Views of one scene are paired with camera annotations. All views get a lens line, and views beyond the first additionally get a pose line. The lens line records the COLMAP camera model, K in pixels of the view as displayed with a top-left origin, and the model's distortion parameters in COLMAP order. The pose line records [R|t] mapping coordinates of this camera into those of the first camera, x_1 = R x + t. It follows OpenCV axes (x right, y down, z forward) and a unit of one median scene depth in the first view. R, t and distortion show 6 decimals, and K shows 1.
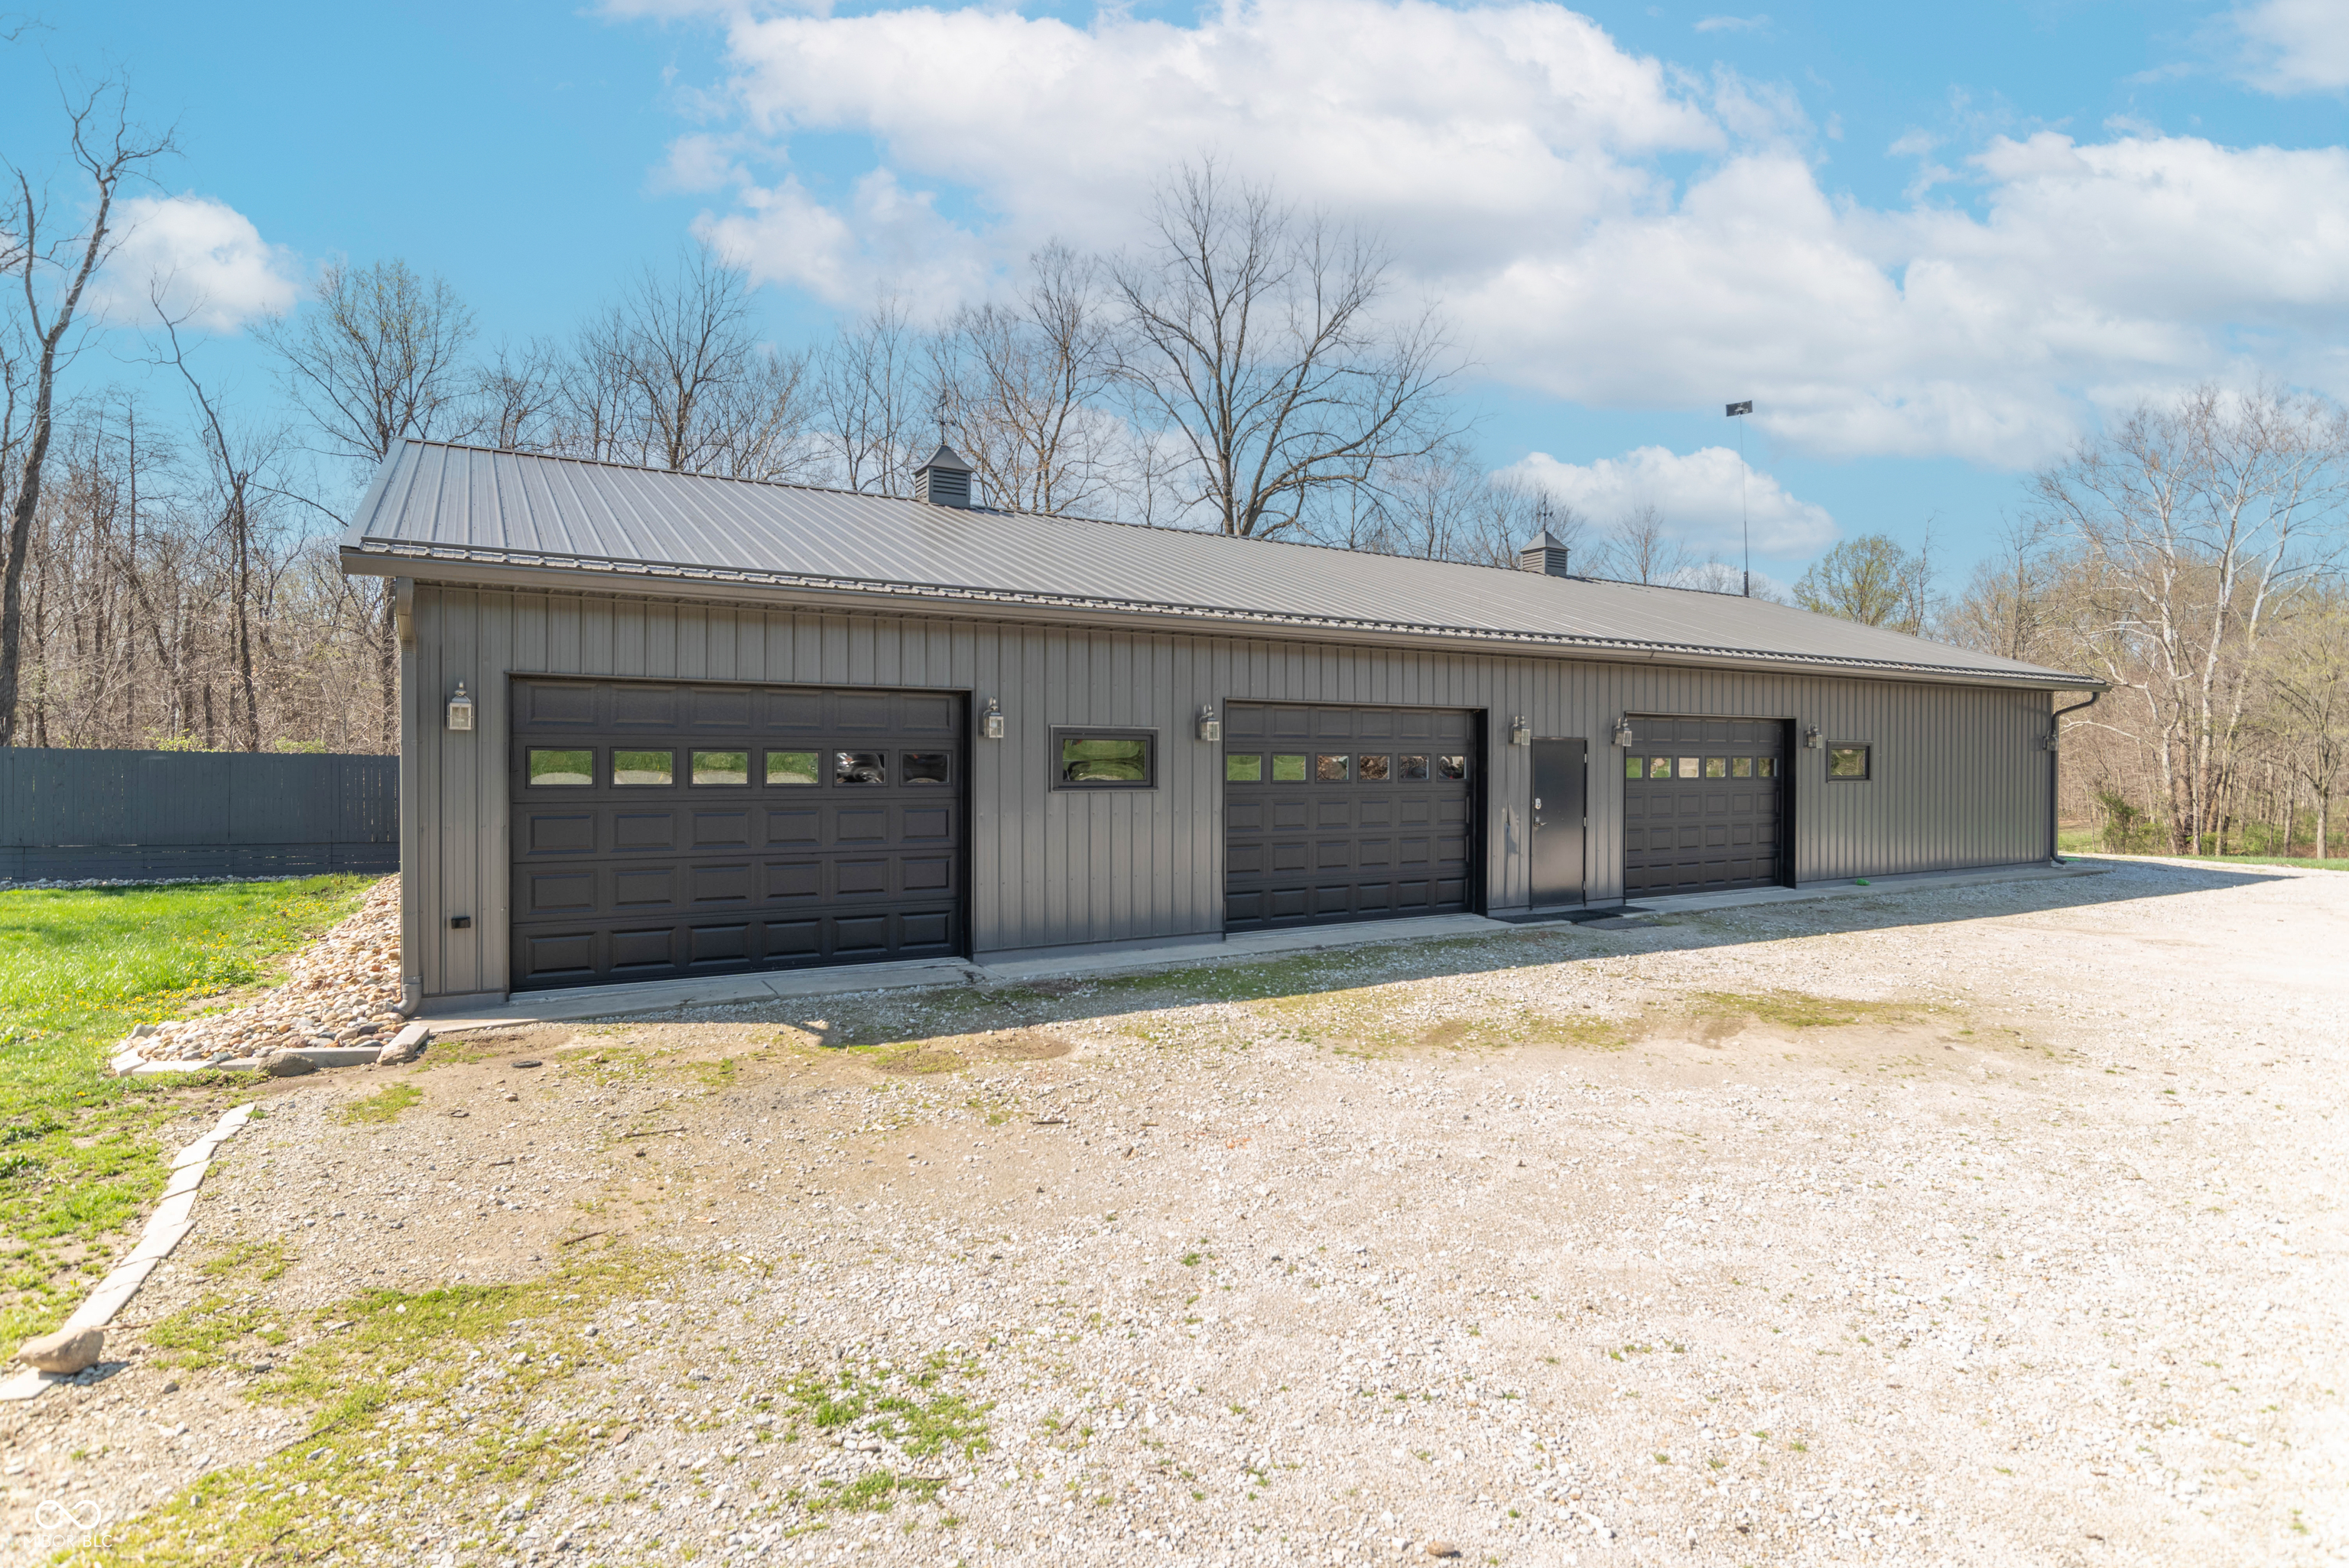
lens RADIAL K [[1207.4, 0, 1160.4], [0, 1207.4, 781.4], [0, 0, 1]] dist [-0.015399, 0.012520]
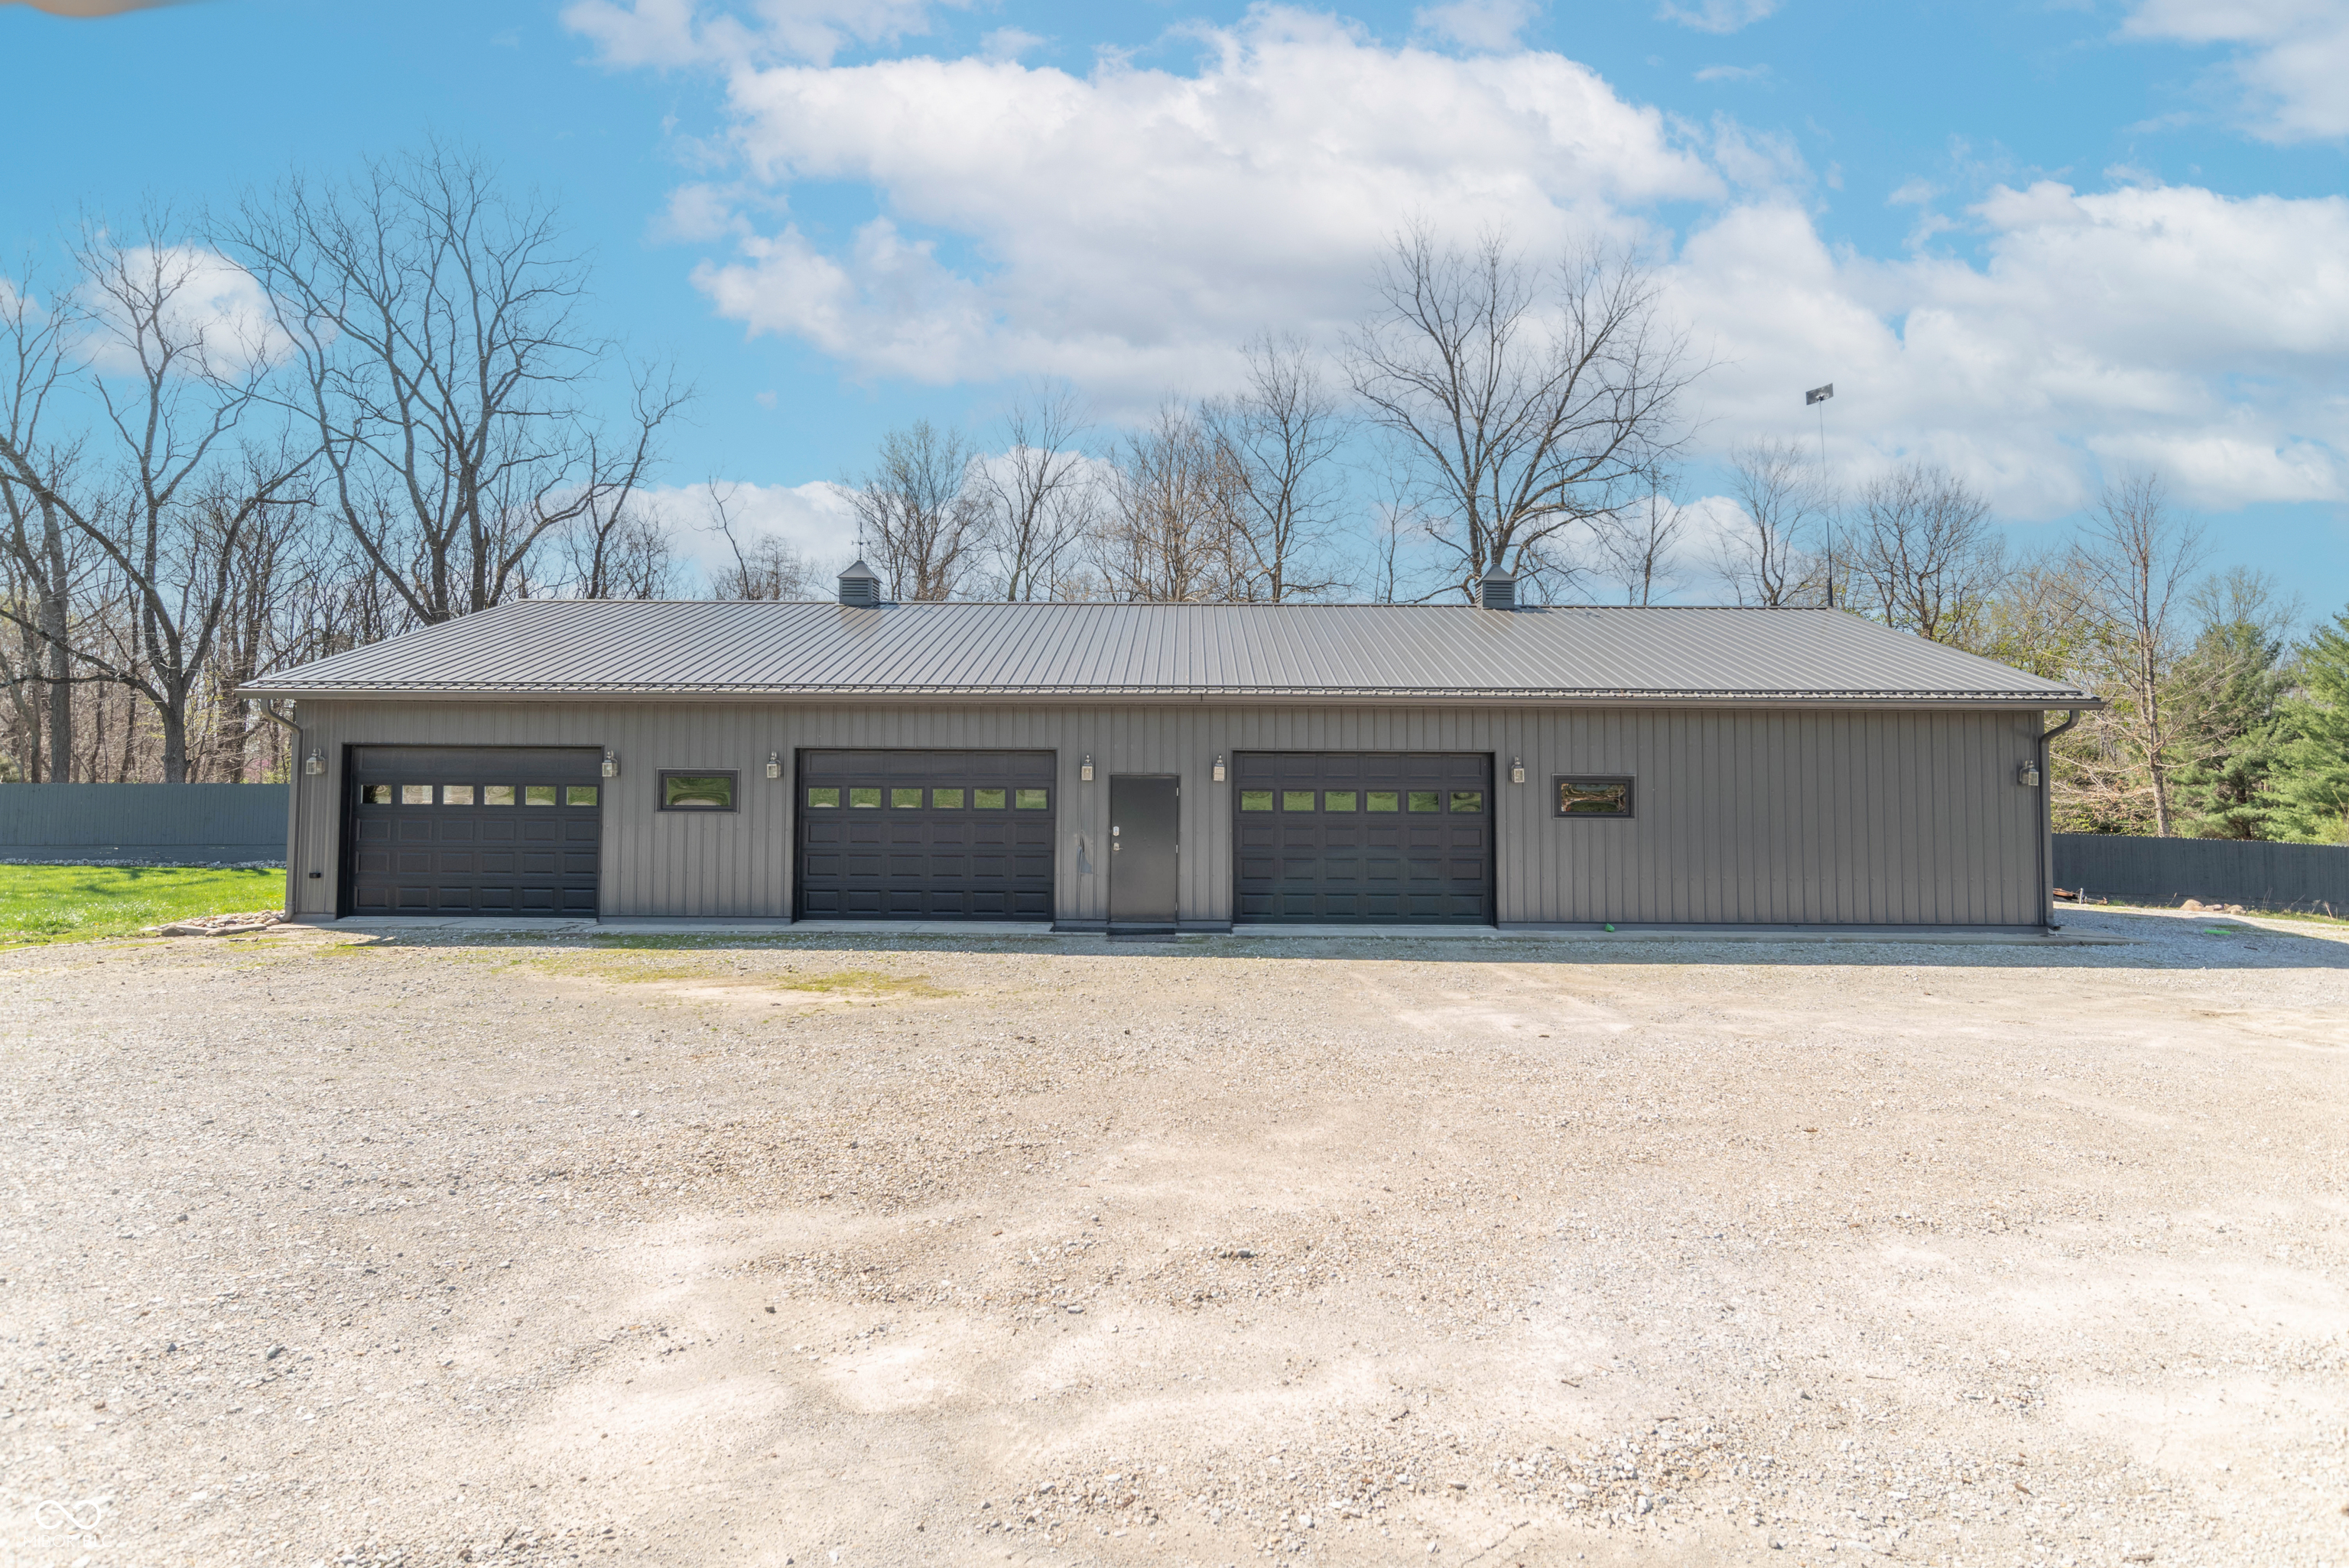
lens RADIAL K [[1207.4, 0, 1160.4], [0, 1207.4, 781.4], [0, 0, 1]] dist [-0.015399, 0.012520]
pose [[0.859266, -0.004826, -0.511506, 0.907389], [-0.011612, 0.999514, -0.028938, 0.004897], [0.511397, 0.030805, 0.858792, 0.021964]]
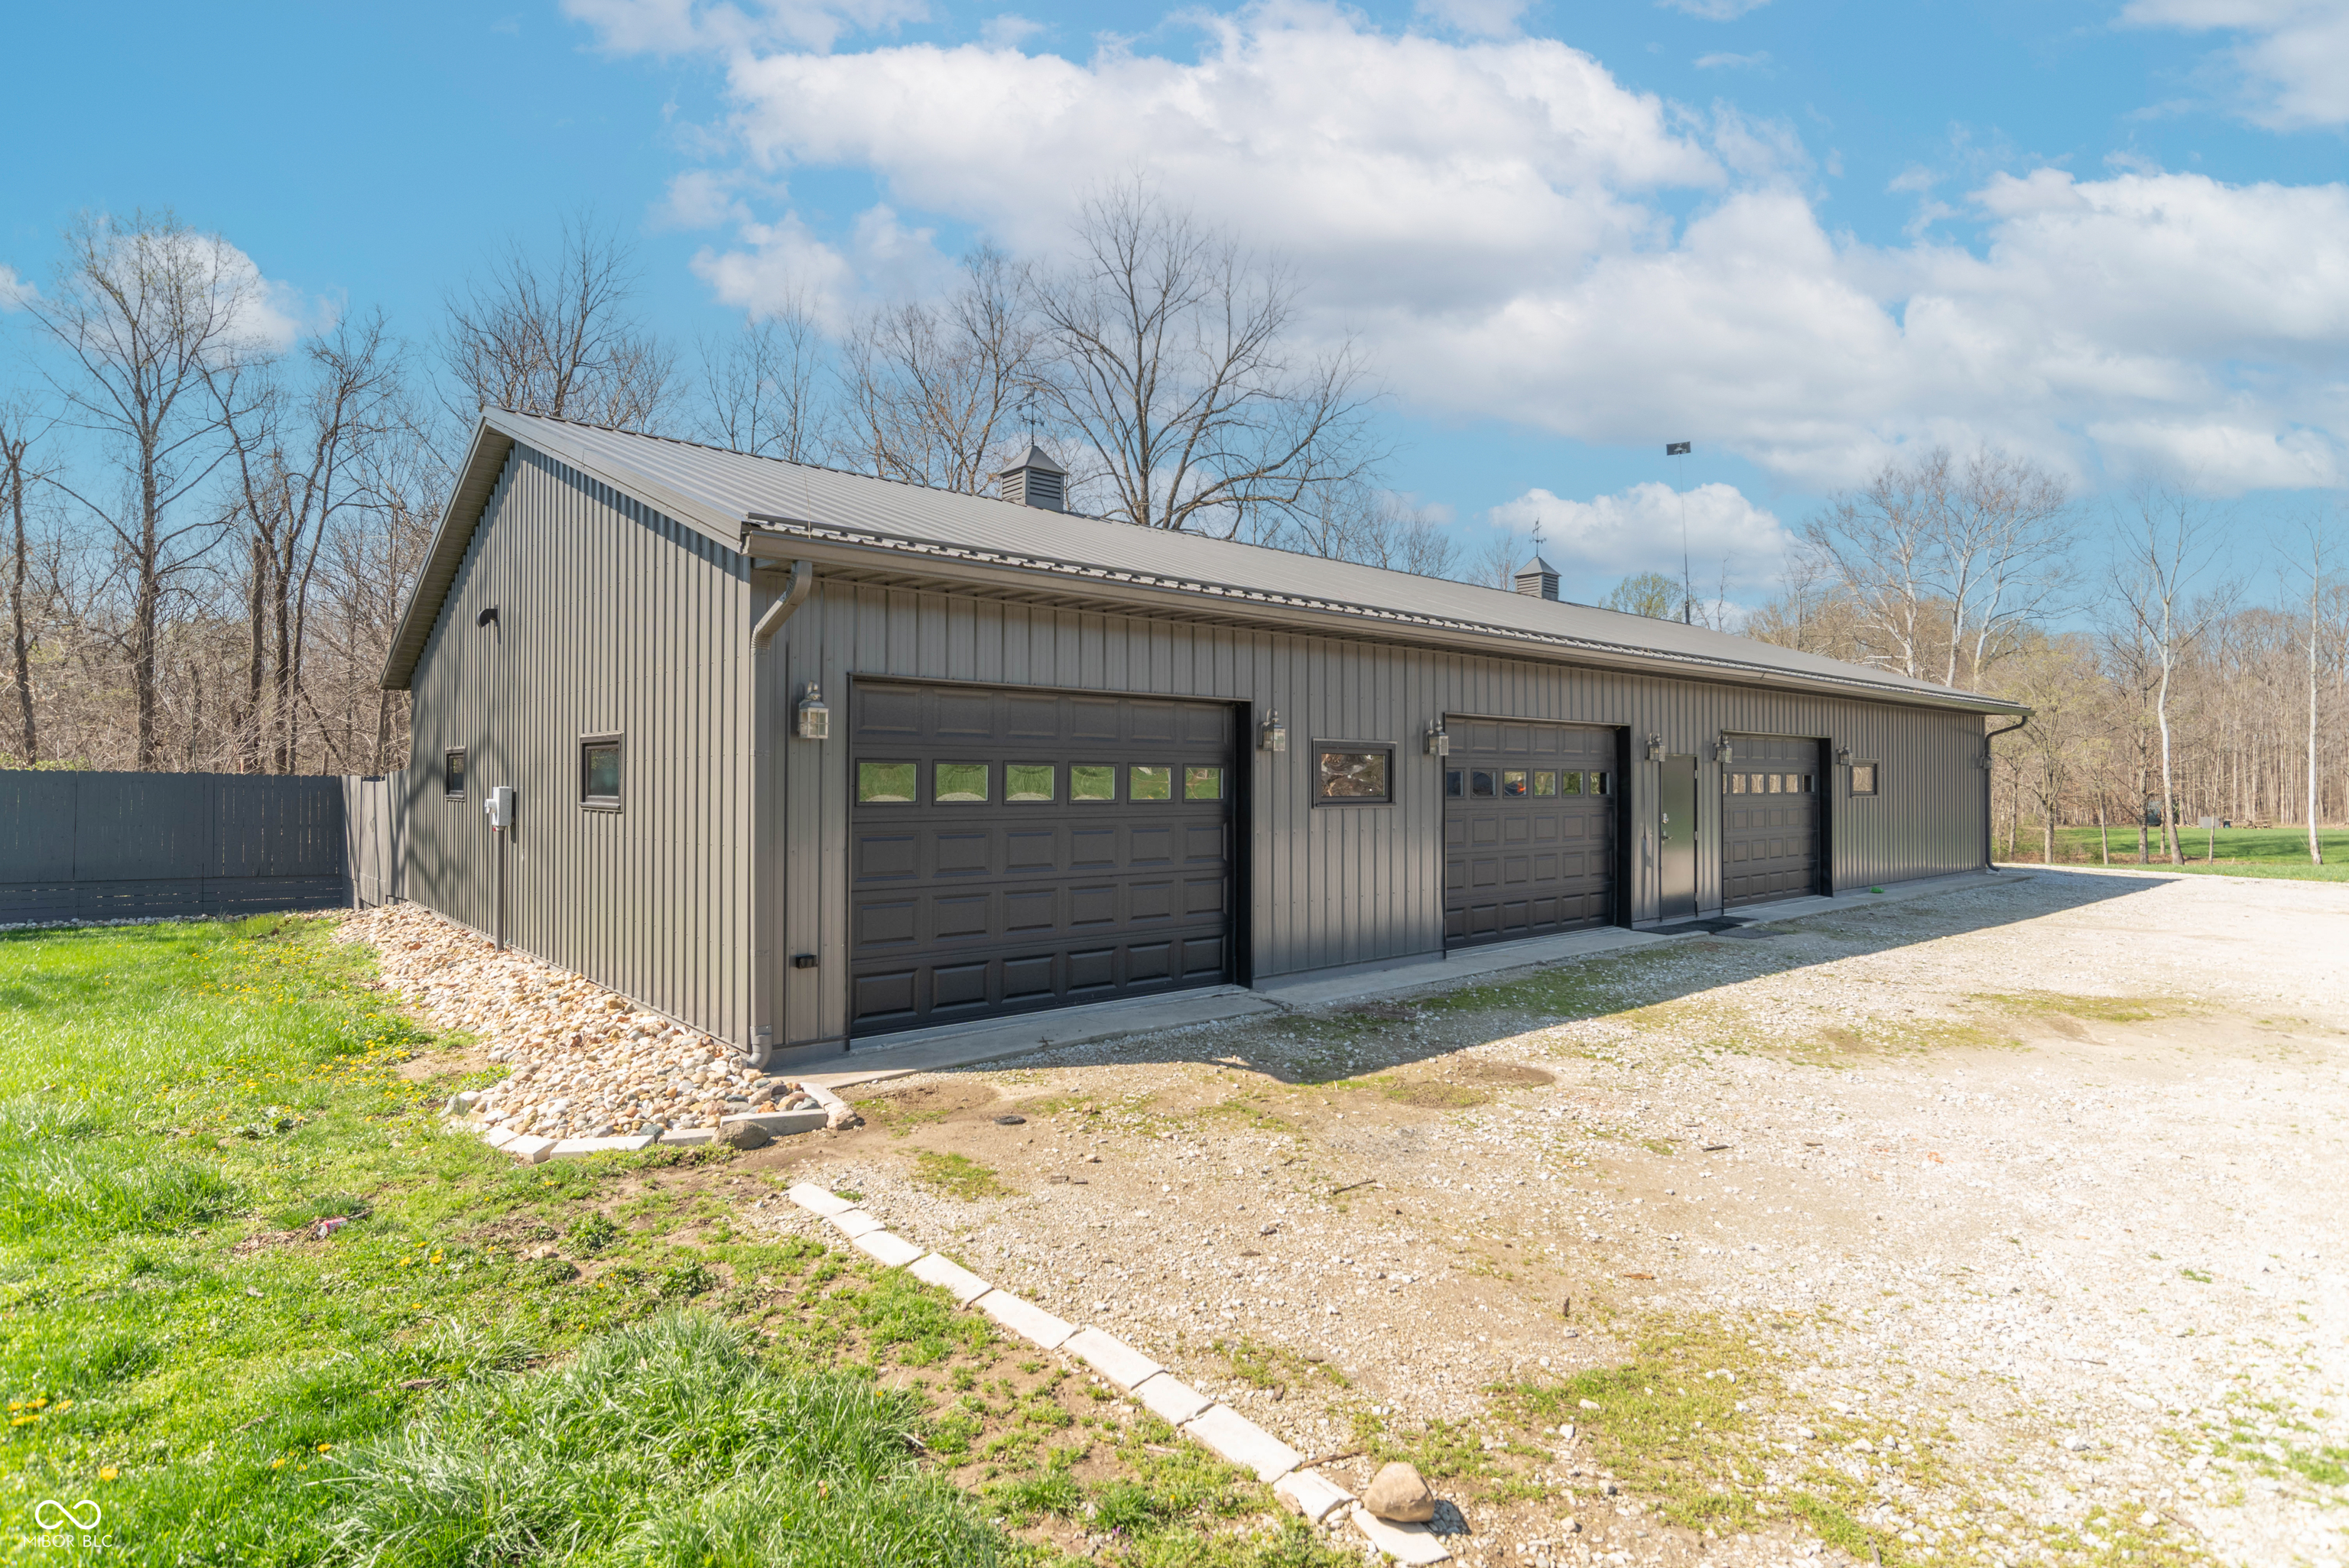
lens RADIAL K [[1219.4, 0, 1166.5], [0, 1219.4, 777.0], [0, 0, 1]] dist [-0.008990, 0.005777]
pose [[0.983031, -0.001156, 0.183438, -0.286576], [0.005184, 0.999756, -0.021476, 0.003113], [-0.183368, 0.022063, 0.982797, 0.052789]]
